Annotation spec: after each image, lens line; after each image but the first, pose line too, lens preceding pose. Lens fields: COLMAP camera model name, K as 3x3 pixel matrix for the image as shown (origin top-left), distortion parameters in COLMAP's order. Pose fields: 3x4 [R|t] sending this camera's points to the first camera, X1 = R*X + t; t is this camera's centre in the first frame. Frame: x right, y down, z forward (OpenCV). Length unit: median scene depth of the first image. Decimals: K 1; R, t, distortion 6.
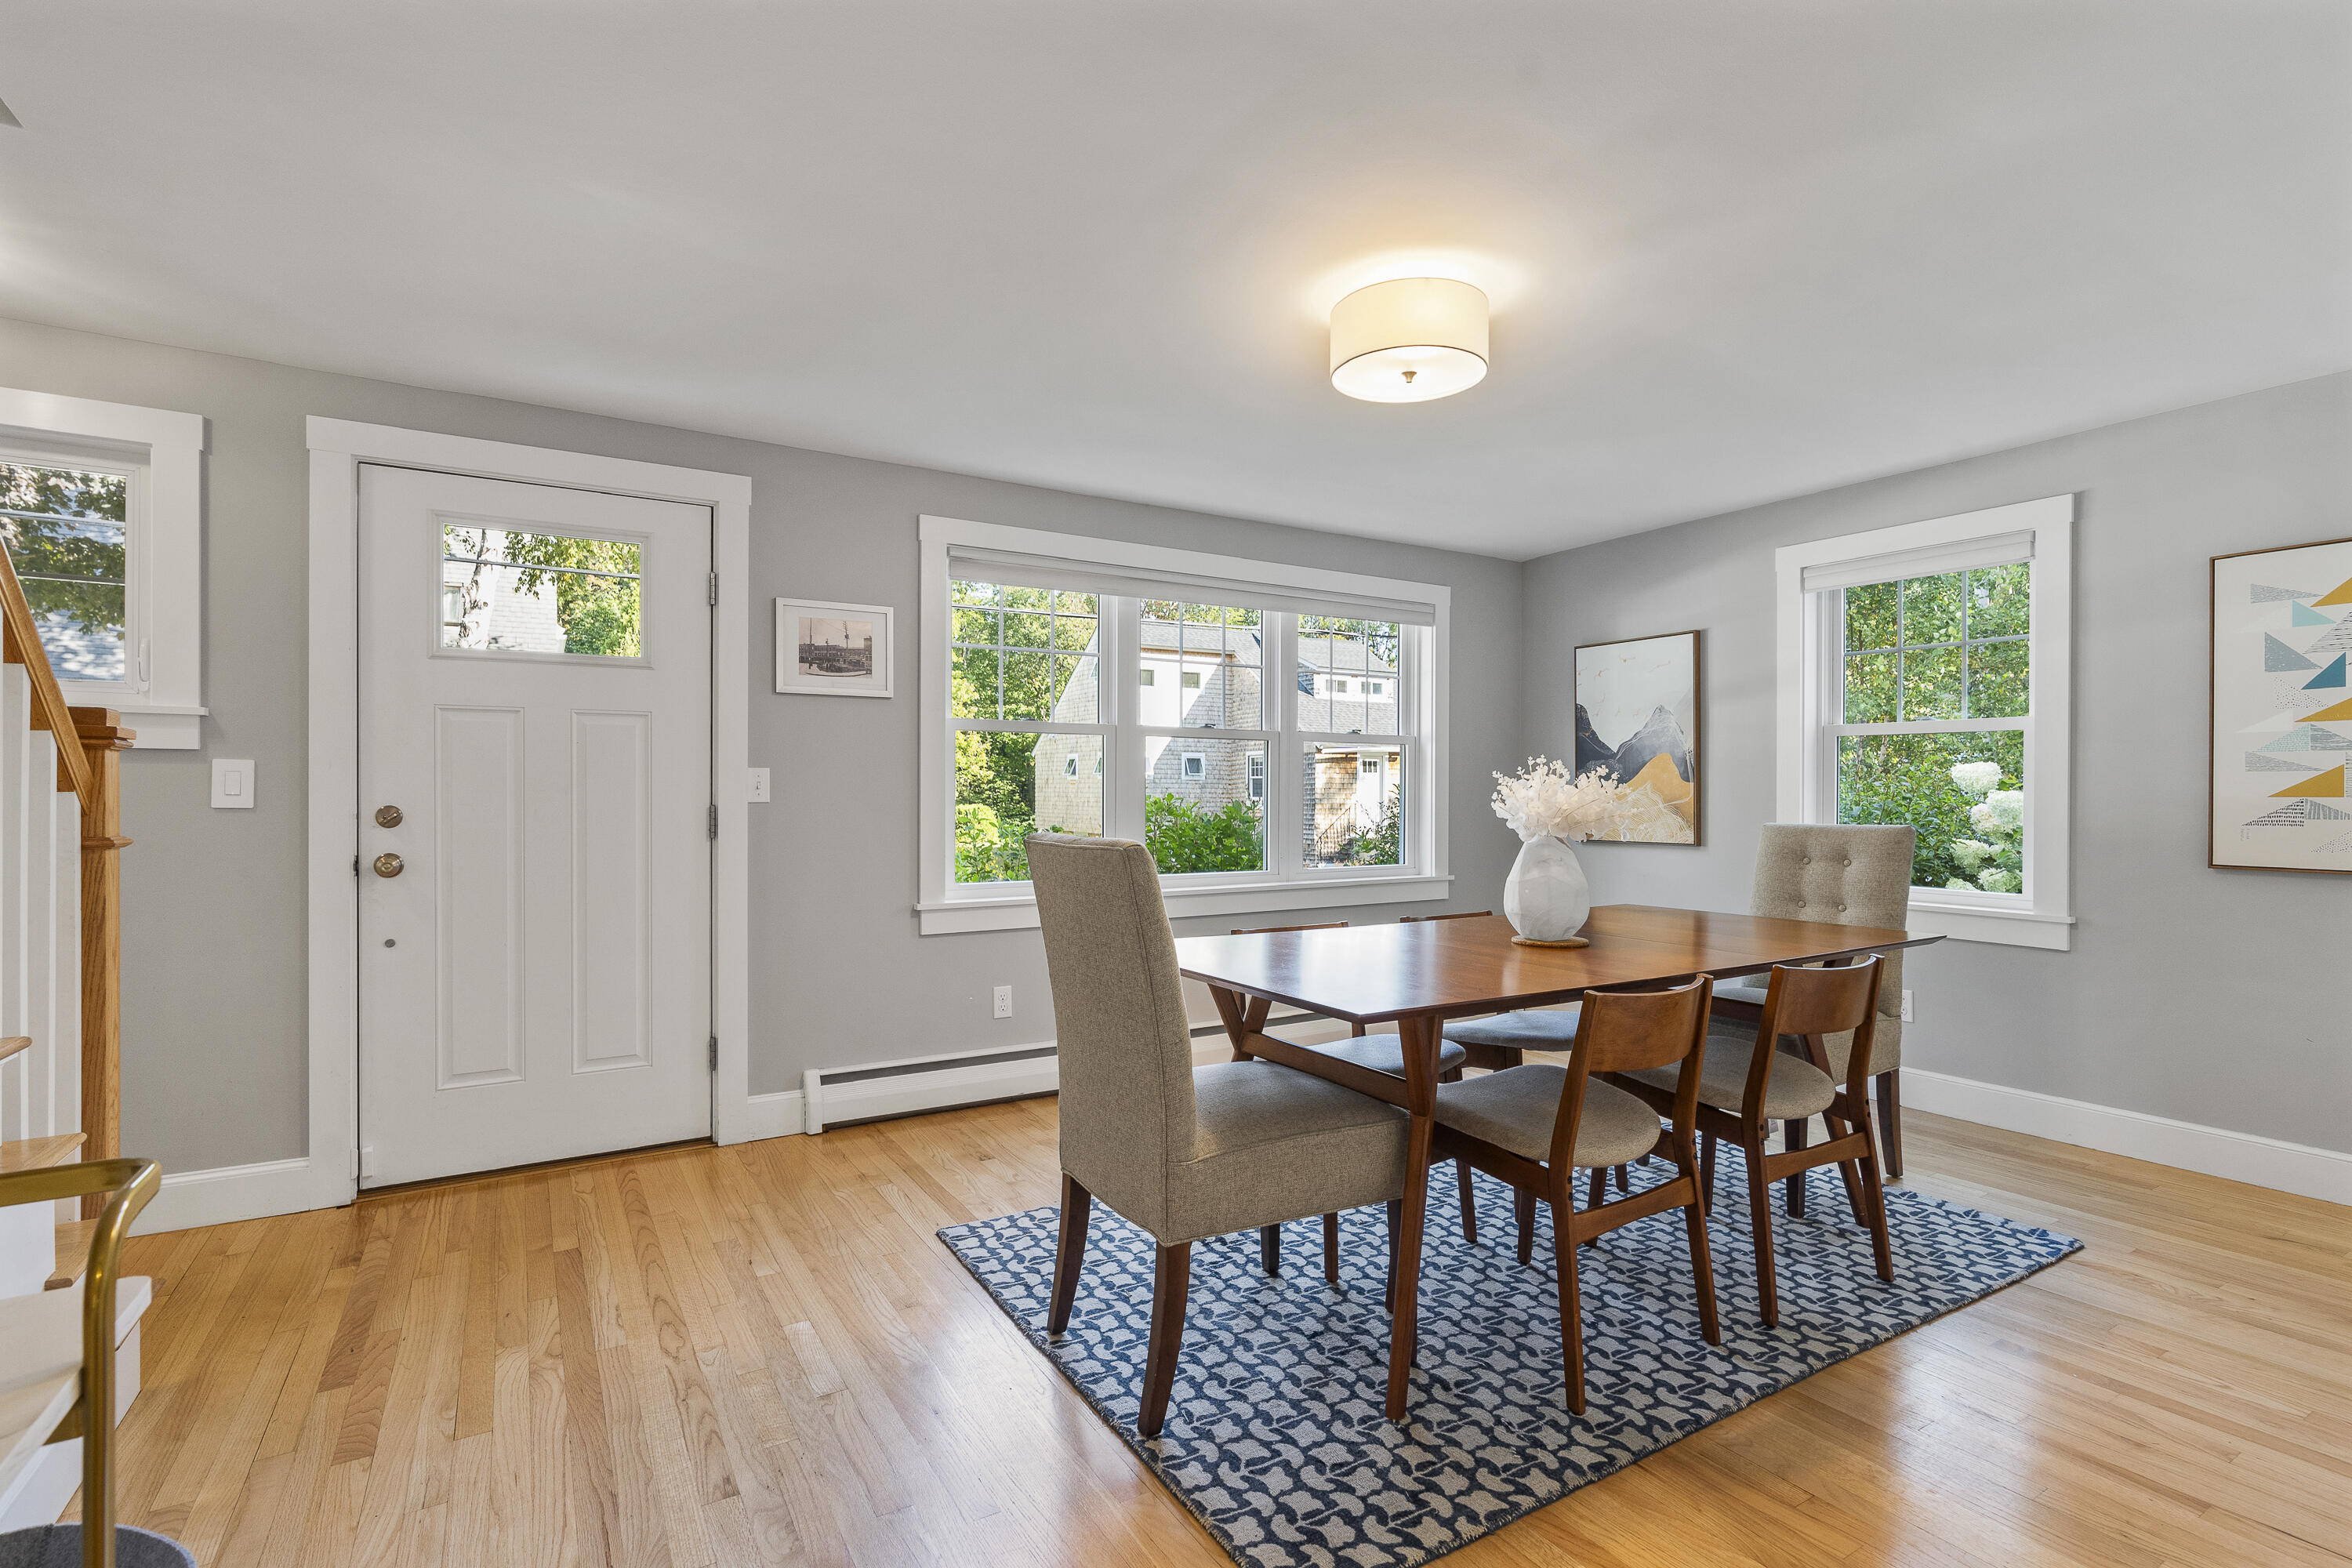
lens RADIAL K [[1083.2, 0, 1166.0], [0, 1083.2, 772.1], [0, 0, 1]] dist [-0.001100, 0.000377]
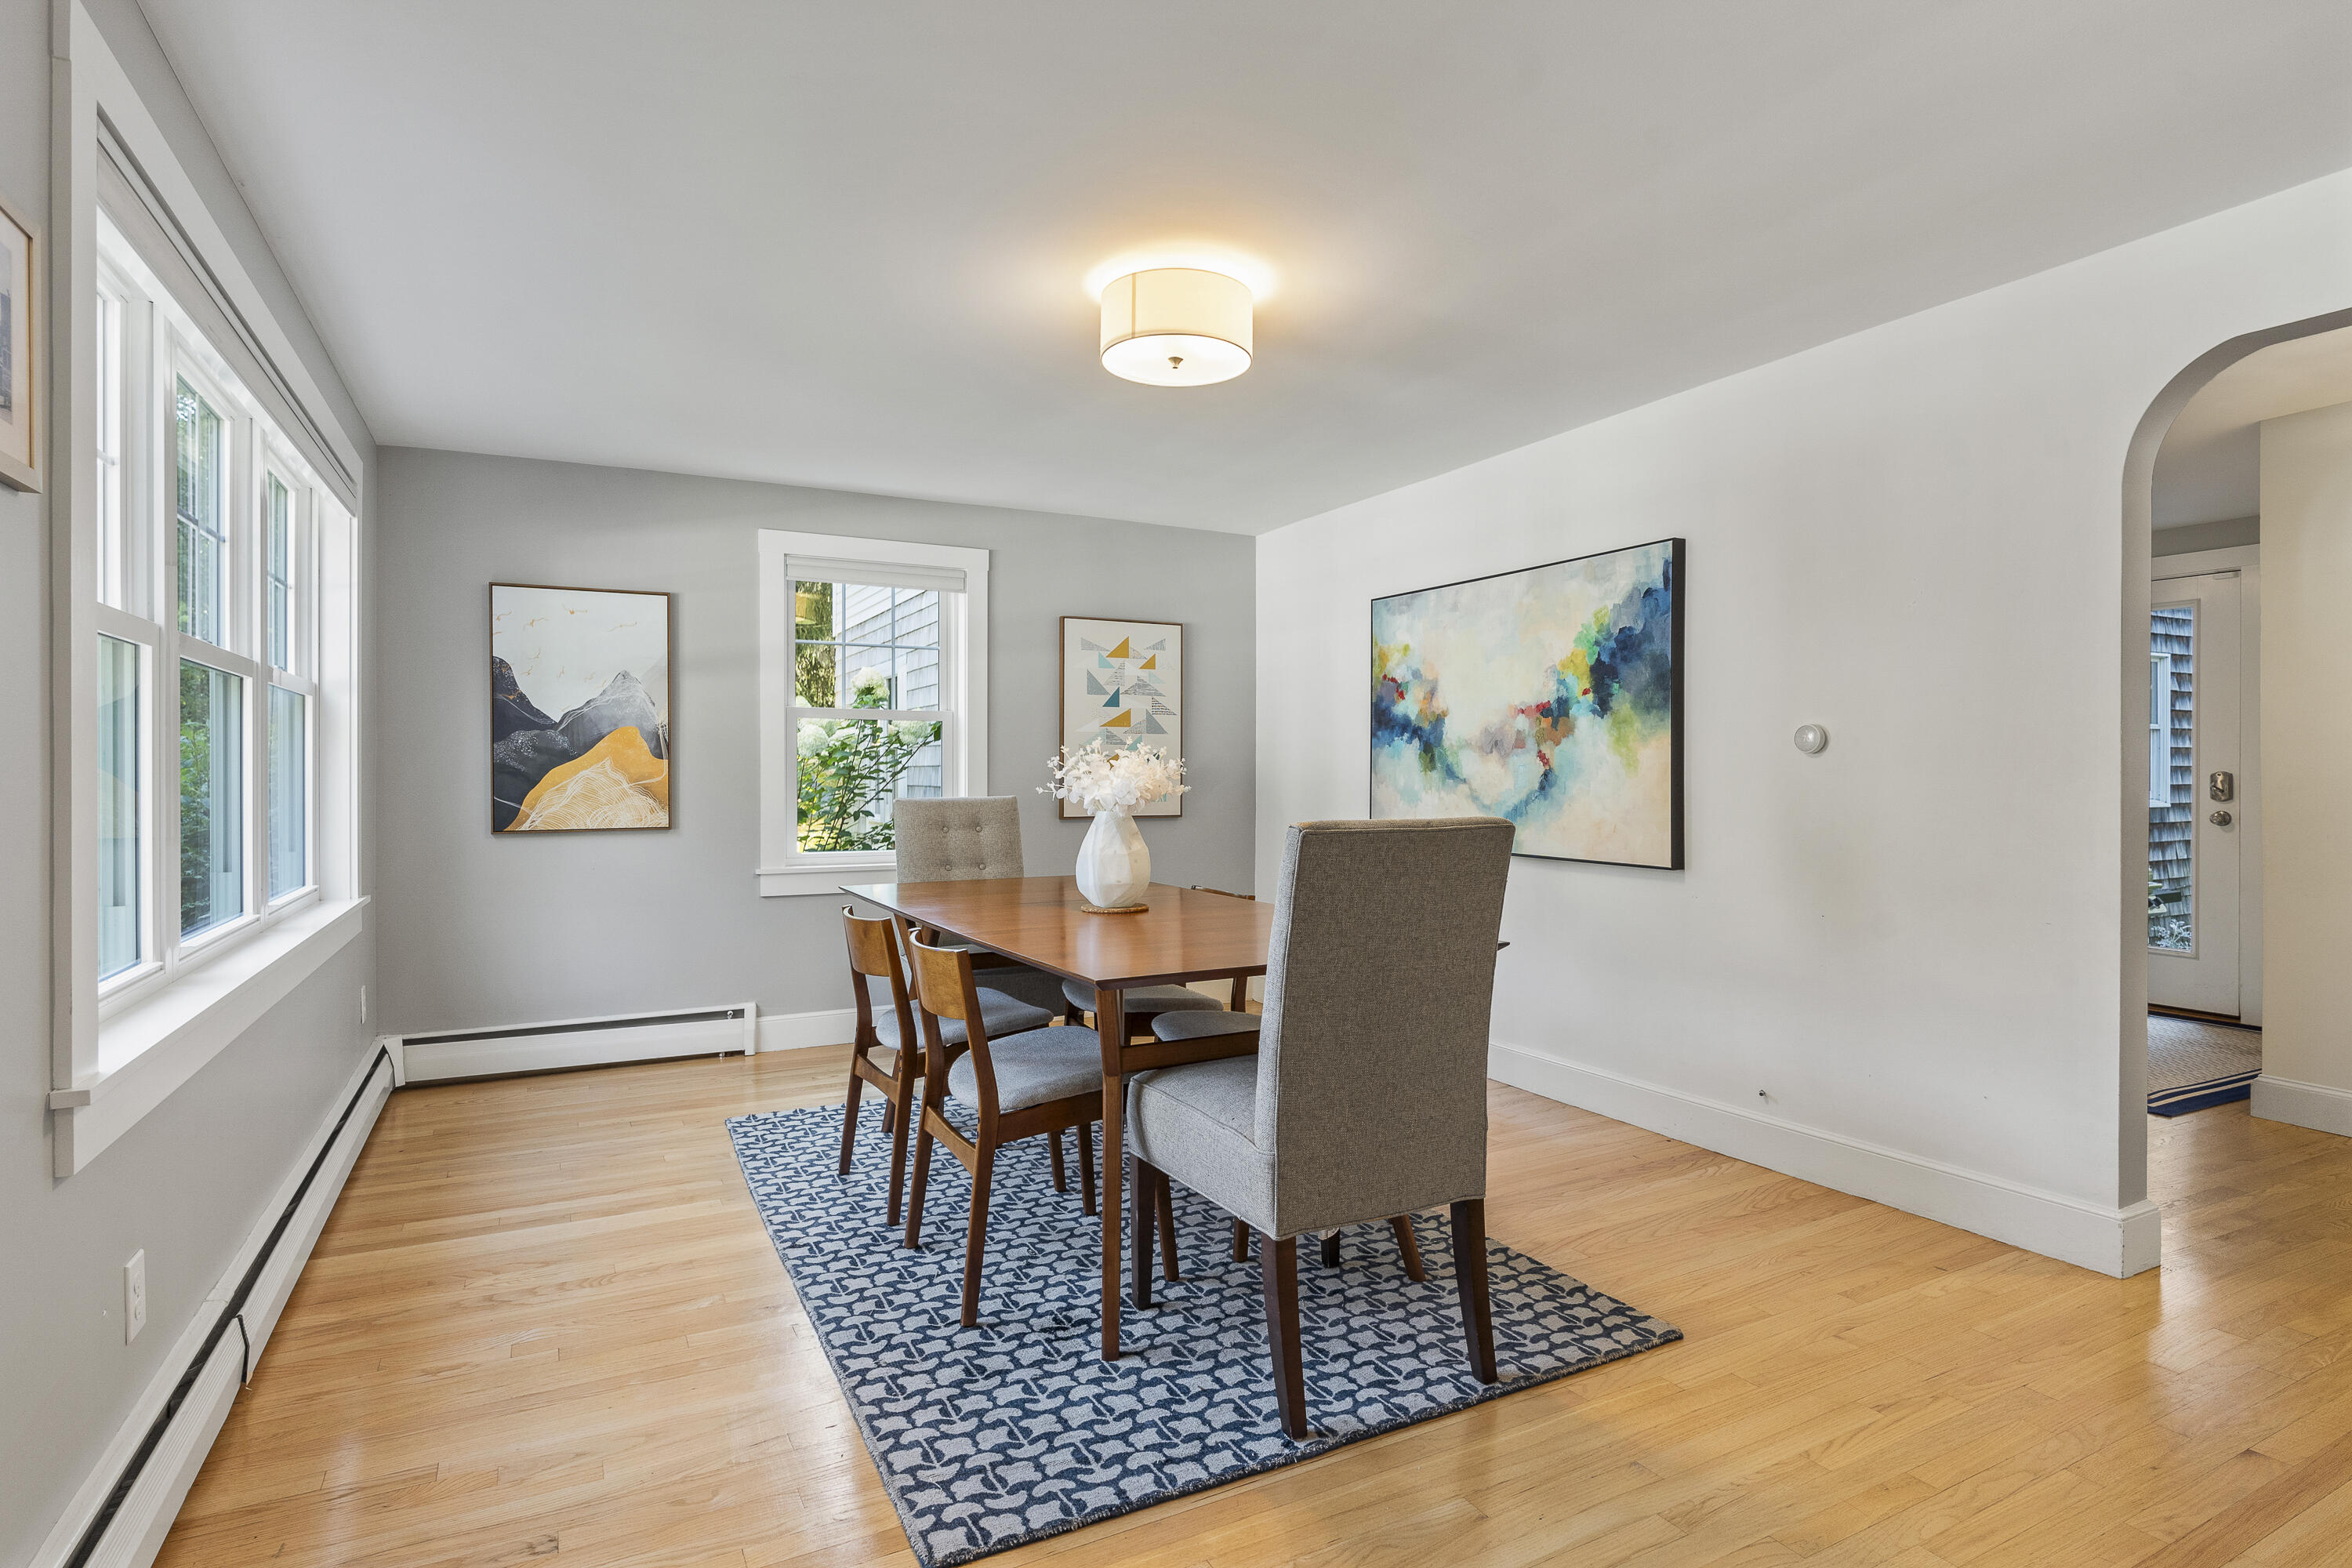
lens RADIAL K [[1191.4, 0, 1168.4], [0, 1191.4, 772.6], [0, 0, 1]] dist [-0.001374, 0.000372]
pose [[0.064056, -0.005993, 0.997928, -0.592044], [-0.017887, 0.999814, 0.007153, 0.006966], [-0.997786, -0.018308, 0.063937, 0.619055]]
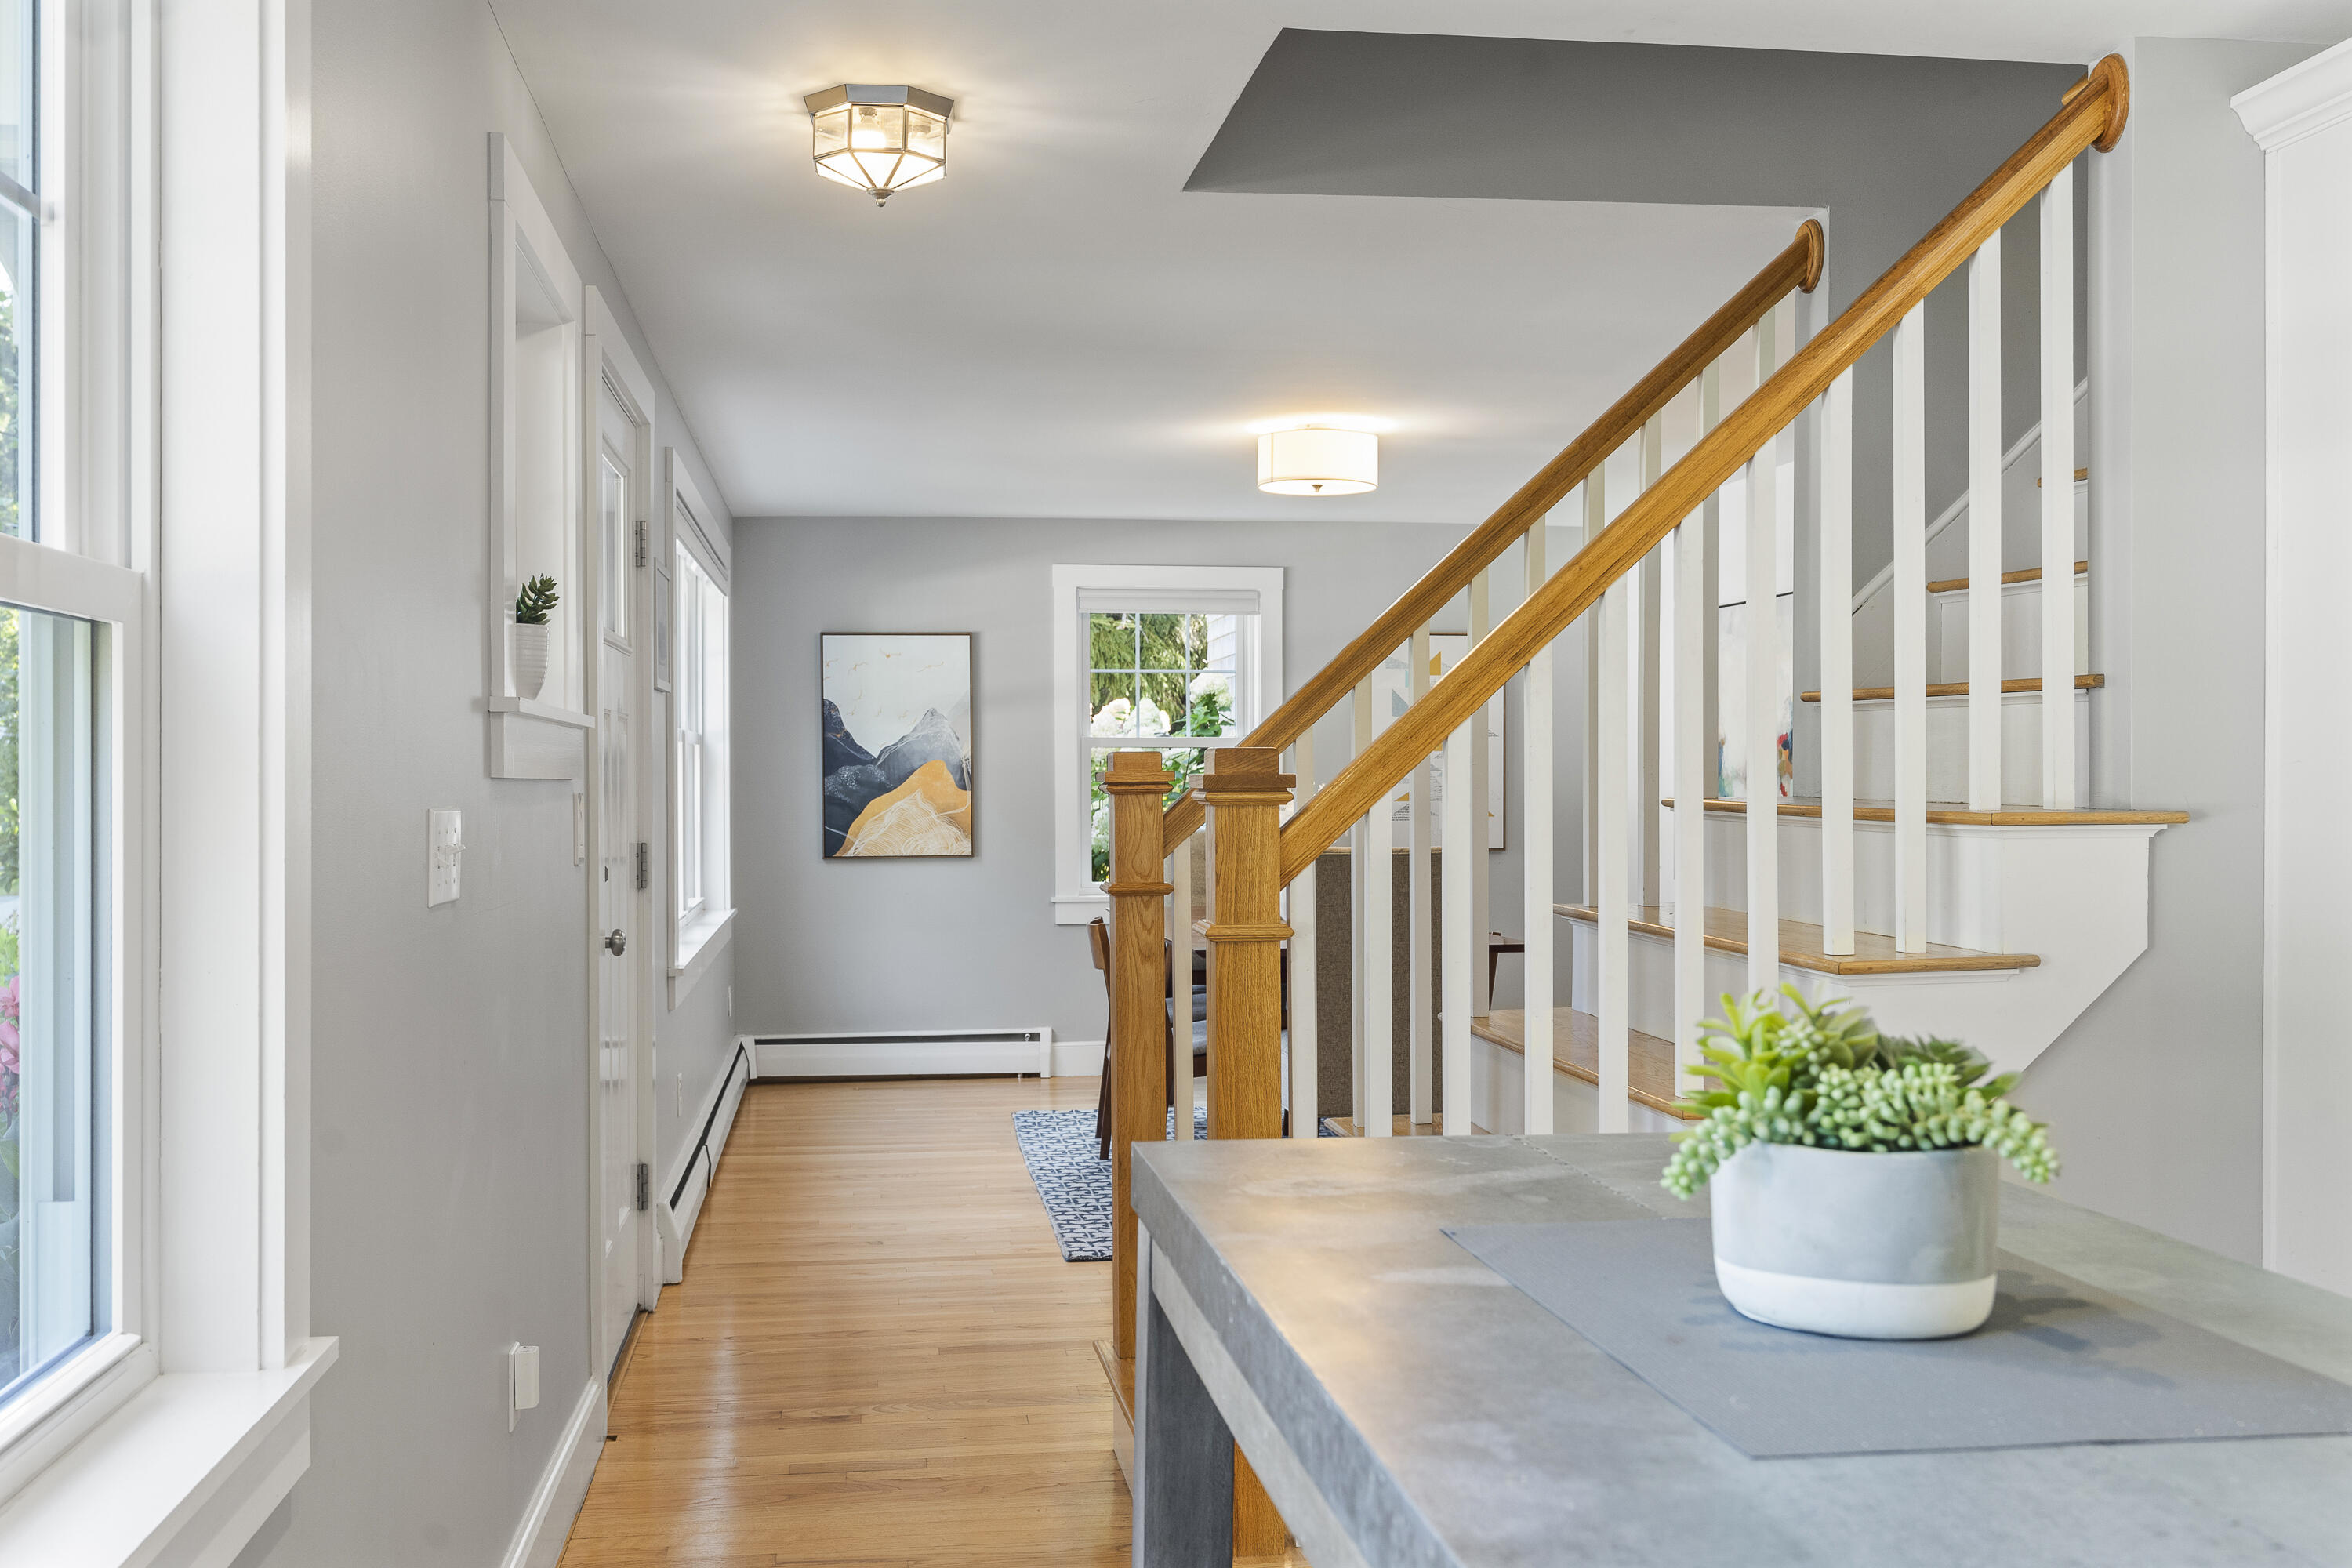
lens RADIAL K [[2184.1, 0, 1168.8], [0, 2184.1, 786.4], [0, 0, 1]] dist [0.011956, -0.000866]
pose [[0.388610, -0.009535, 0.921353, -1.488513], [-0.010962, 0.999828, 0.014971, -0.030728], [-0.921337, -0.015918, 0.388439, 0.100456]]
